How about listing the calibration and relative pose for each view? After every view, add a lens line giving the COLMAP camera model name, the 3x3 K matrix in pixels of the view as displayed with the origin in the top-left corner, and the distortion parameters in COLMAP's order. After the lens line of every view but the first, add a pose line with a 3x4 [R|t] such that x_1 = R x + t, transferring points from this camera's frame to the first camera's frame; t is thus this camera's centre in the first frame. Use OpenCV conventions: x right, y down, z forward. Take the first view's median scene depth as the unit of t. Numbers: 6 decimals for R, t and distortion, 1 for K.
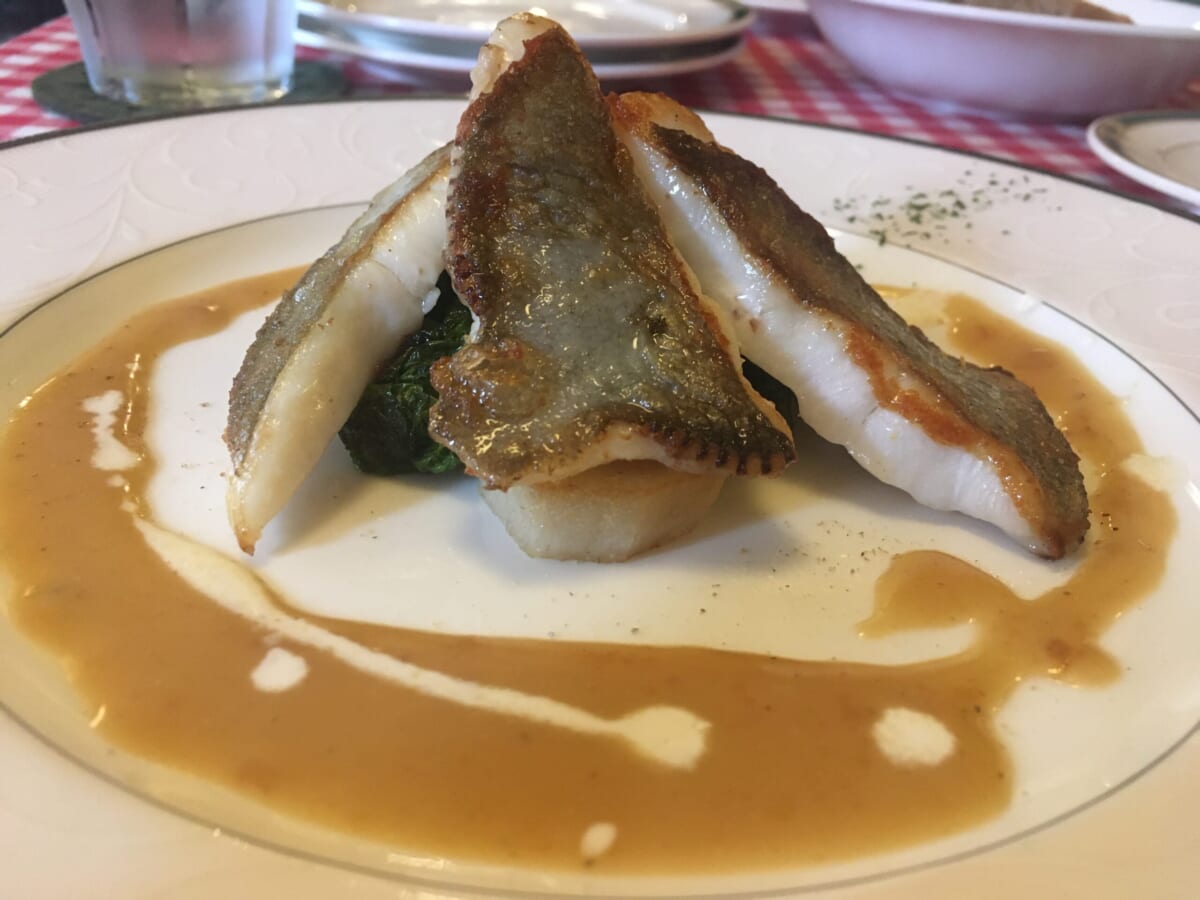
lens RADIAL K [[1077.9, 0, 577.7], [0, 1077.9, 452.4], [0, 0, 1]] dist [0.065840, -0.128795]
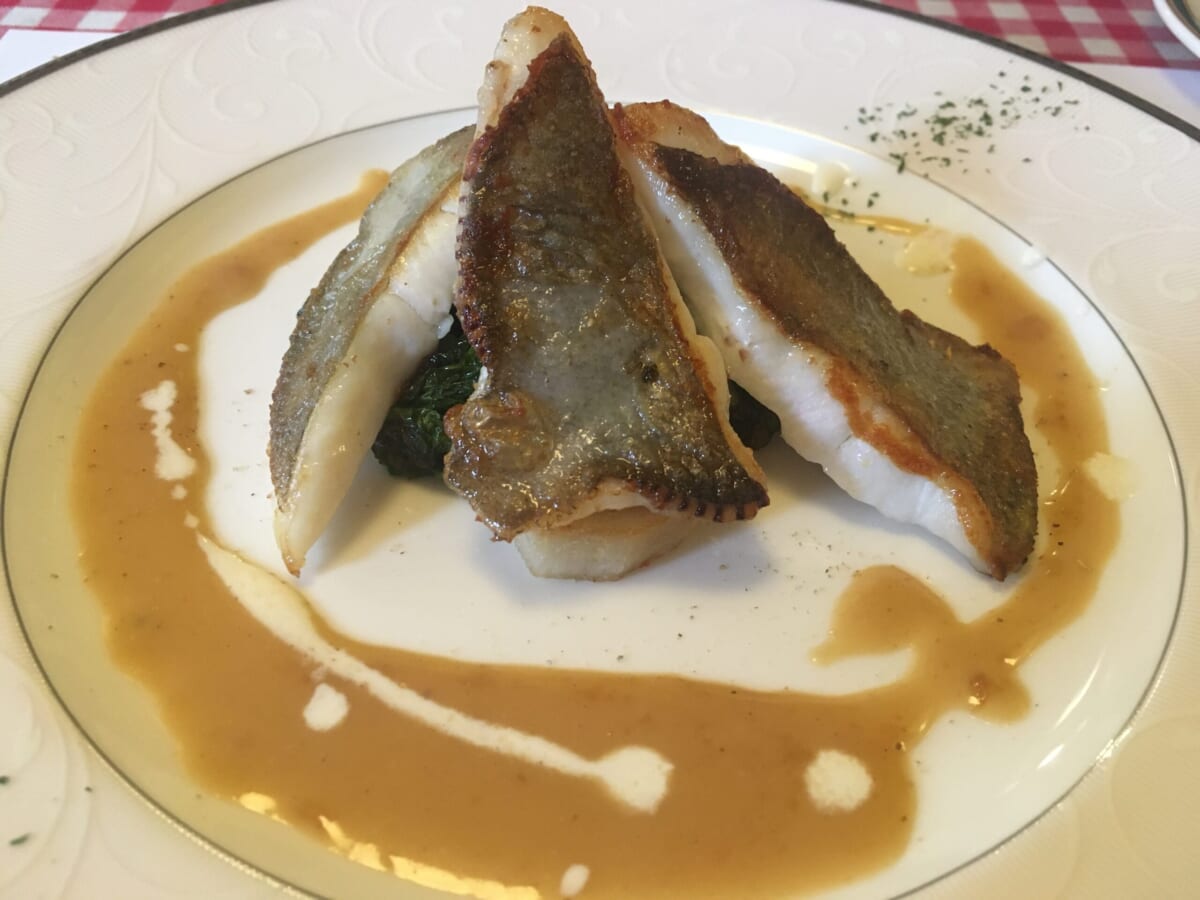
lens RADIAL K [[1077.9, 0, 577.7], [0, 1077.9, 452.4], [0, 0, 1]] dist [0.065840, -0.128795]
pose [[0.998730, 0.010953, -0.049174, 0.053494], [0.002492, 0.964142, 0.265377, -0.317172], [0.050317, -0.265162, 0.962890, -0.074056]]
